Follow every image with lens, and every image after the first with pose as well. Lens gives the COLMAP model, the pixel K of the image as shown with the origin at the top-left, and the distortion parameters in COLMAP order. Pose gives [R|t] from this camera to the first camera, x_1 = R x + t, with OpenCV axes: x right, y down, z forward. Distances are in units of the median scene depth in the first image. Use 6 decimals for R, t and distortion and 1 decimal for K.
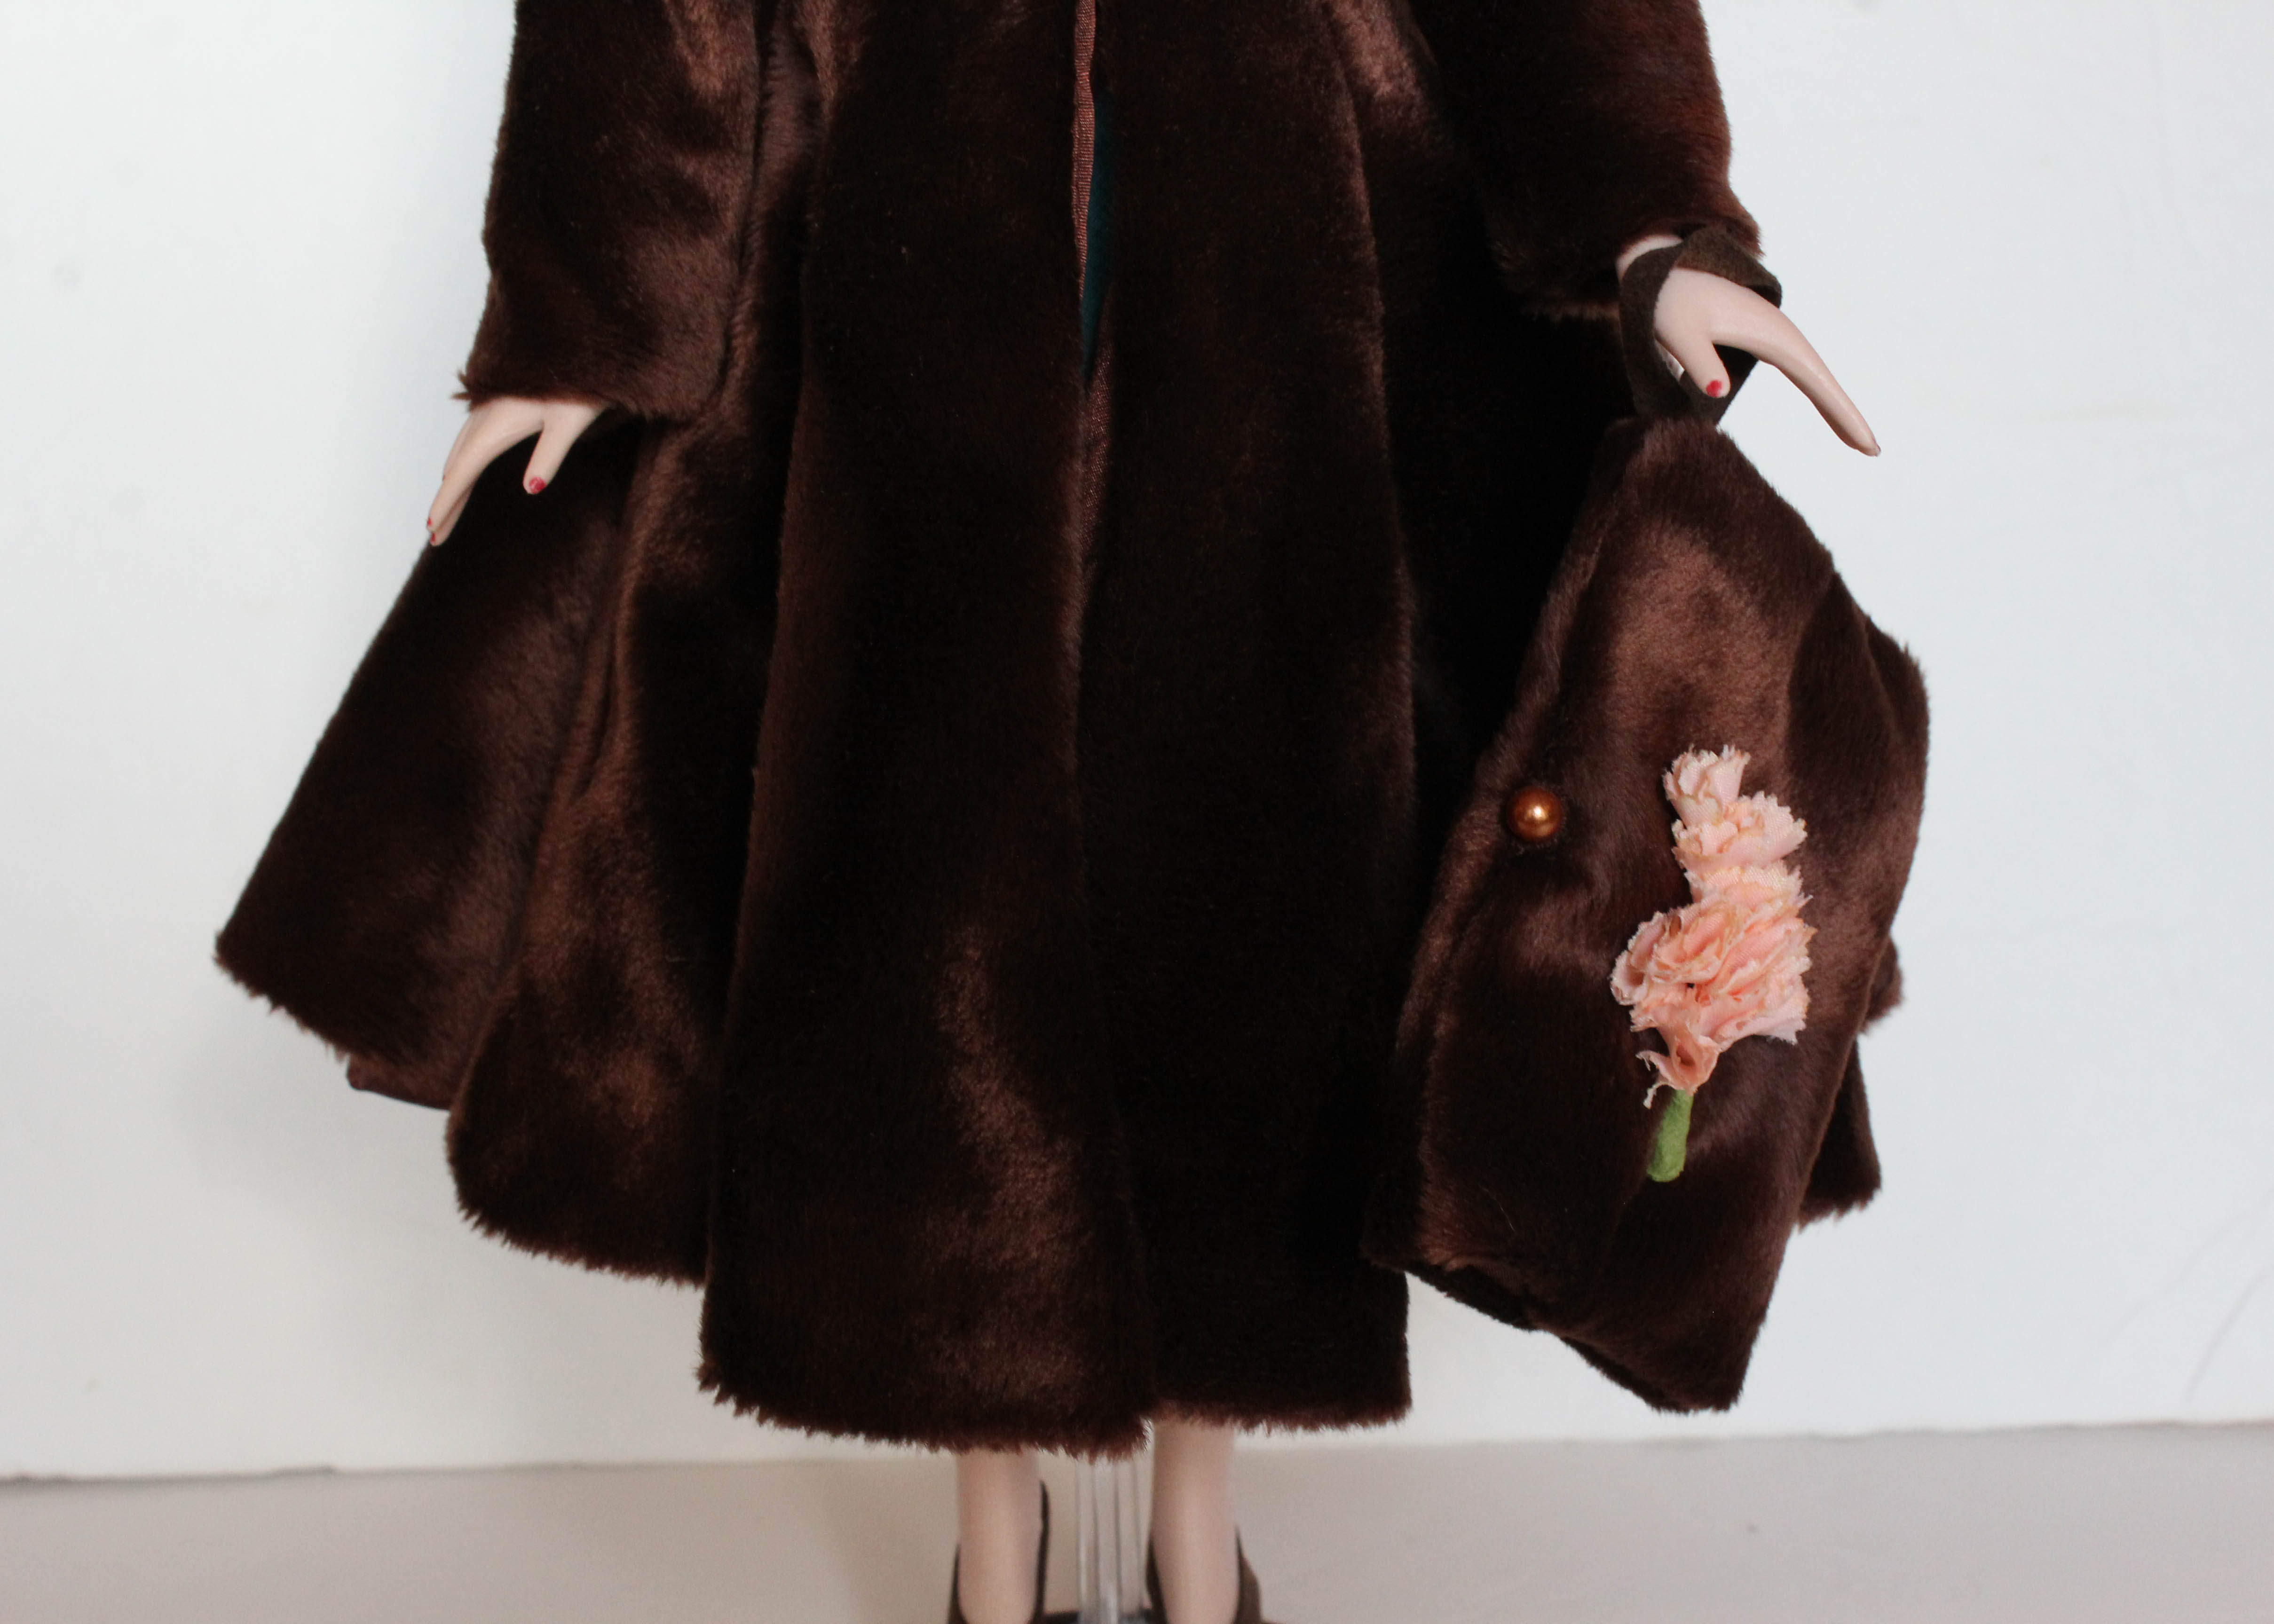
lens RADIAL K [[3219.1, 0, 1173.6], [0, 3219.1, 811.7], [0, 0, 1]] dist [-0.049715, -0.021084]
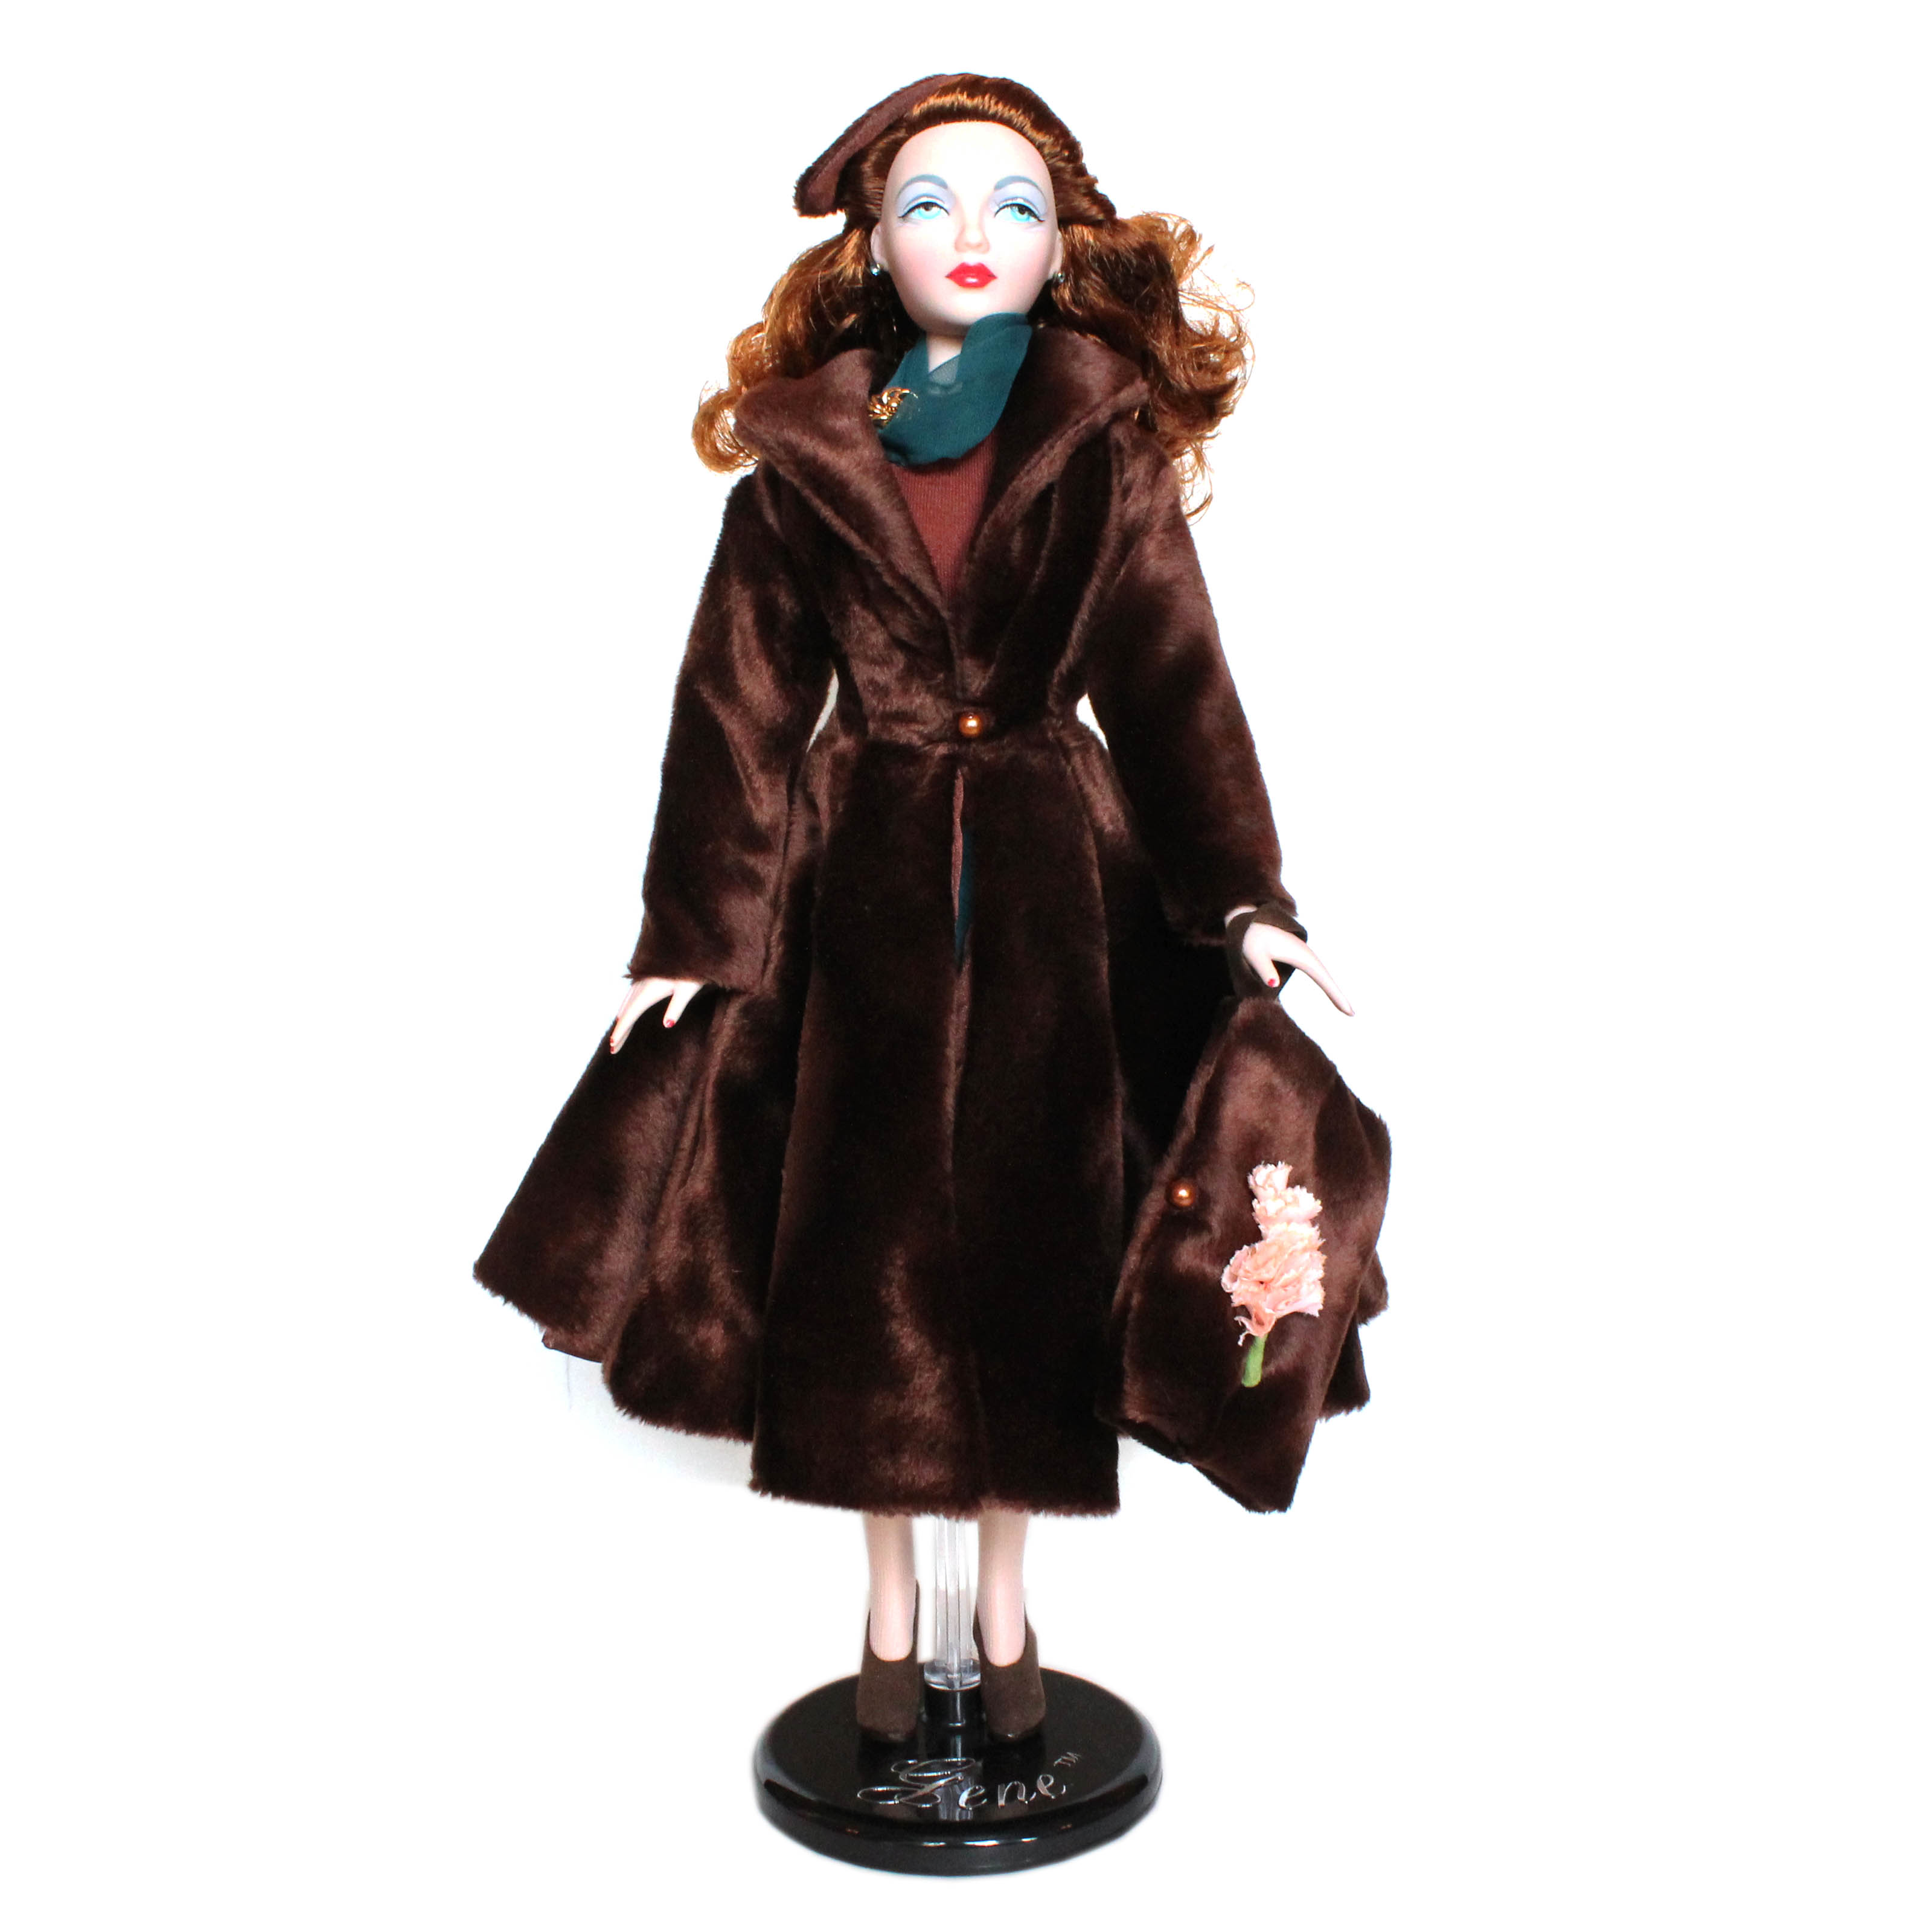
lens RADIAL K [[2962.8, 0, 966.0], [0, 2962.8, 966.0], [0, 0, 1]] dist [-0.107514, 0.019433]
pose [[0.999860, 0.011048, 0.012528, -0.044109], [-0.009531, 0.993293, -0.115228, 0.069364], [-0.013717, 0.115093, 0.993260, -0.795844]]
